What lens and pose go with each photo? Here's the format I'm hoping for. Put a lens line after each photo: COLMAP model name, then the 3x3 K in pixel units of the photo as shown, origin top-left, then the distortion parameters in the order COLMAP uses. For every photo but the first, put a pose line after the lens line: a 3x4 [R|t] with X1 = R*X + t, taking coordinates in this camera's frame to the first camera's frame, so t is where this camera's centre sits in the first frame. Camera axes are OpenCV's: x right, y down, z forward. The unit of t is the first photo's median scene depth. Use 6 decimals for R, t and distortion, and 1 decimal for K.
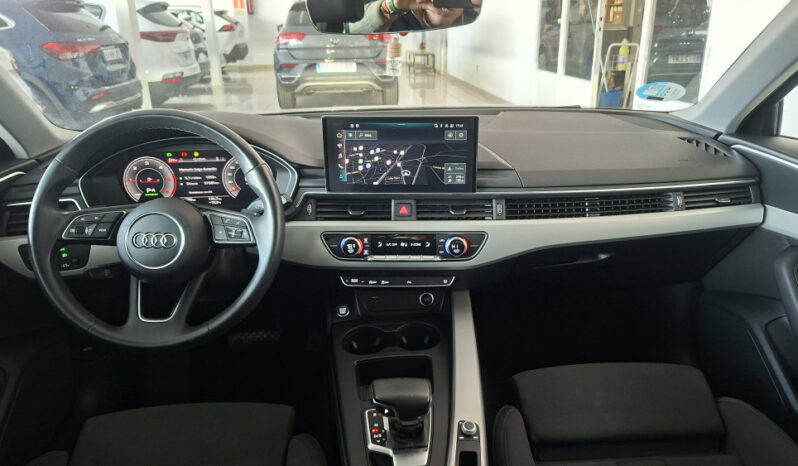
lens RADIAL K [[588.0, 0, 397.5], [0, 588.0, 228.6], [0, 0, 1]] dist [0.031592, -0.011561]
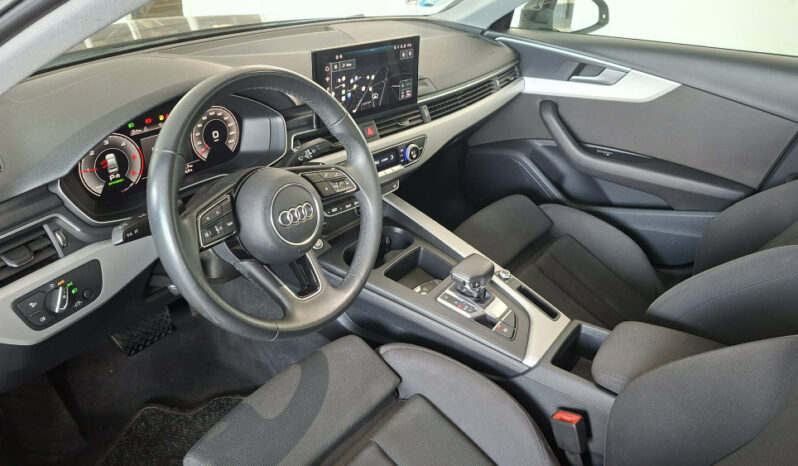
lens RADIAL K [[588.0, 0, 395.2], [0, 588.0, 235.4], [0, 0, 1]] dist [0.031592, -0.011561]
pose [[0.654646, -0.330539, 0.679840, -0.782452], [0.204067, 0.943221, 0.262090, -0.129337], [-0.727870, -0.032843, 0.684928, 0.225782]]
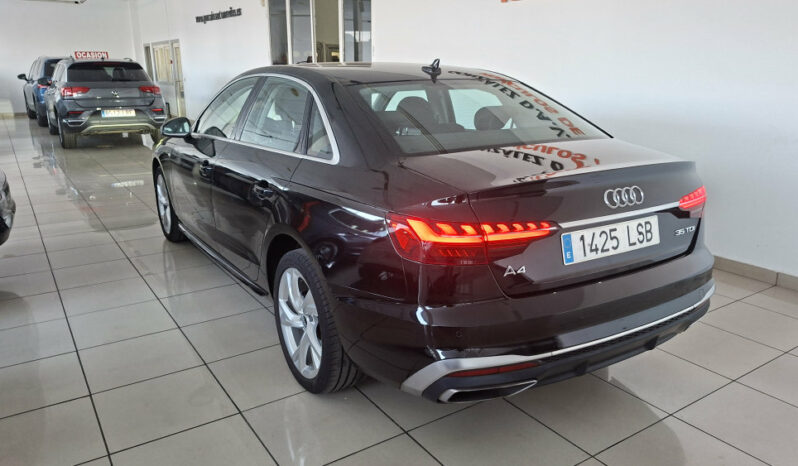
lens RADIAL K [[588.0, 0, 400.6], [0, 588.0, 233.7], [0, 0, 1]] dist [0.031592, -0.011561]
pose [[0.882871, -0.107901, 0.457051, -0.170503], [0.139545, 0.989563, -0.035938, 0.114187], [-0.448404, 0.095508, 0.888714, -0.385057]]
